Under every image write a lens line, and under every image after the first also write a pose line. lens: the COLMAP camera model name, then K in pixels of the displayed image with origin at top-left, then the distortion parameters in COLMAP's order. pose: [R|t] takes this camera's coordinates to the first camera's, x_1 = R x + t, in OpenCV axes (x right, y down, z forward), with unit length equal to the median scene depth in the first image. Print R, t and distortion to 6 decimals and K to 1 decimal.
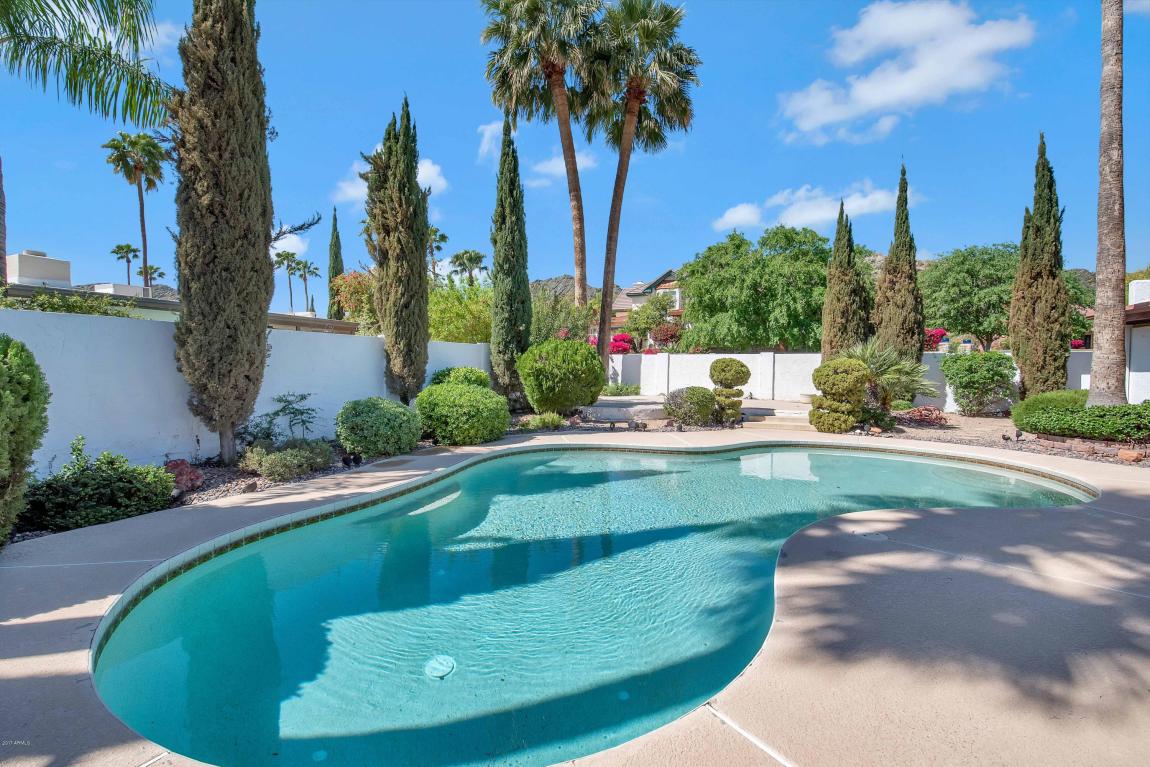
lens RADIAL K [[497.5, 0, 575.0], [0, 497.5, 383.5], [0, 0, 1]] dist [-0.016796, -0.000488]
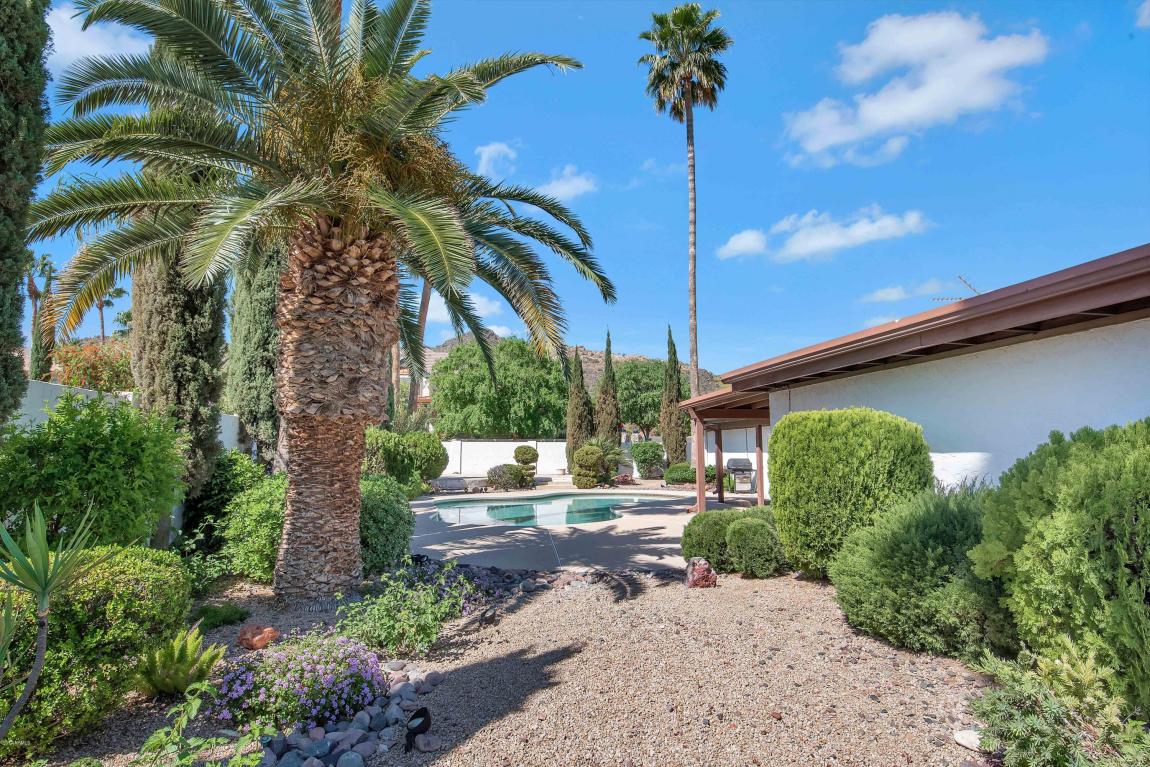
lens RADIAL K [[559.1, 0, 574.1], [0, 559.1, 381.0], [0, 0, 1]] dist [0.000580, 0.000003]
pose [[0.840119, 0.063537, 0.538669, -0.428113], [0.021821, 0.988352, -0.150611, 0.013806], [-0.541964, 0.138285, 0.828947, -0.475072]]
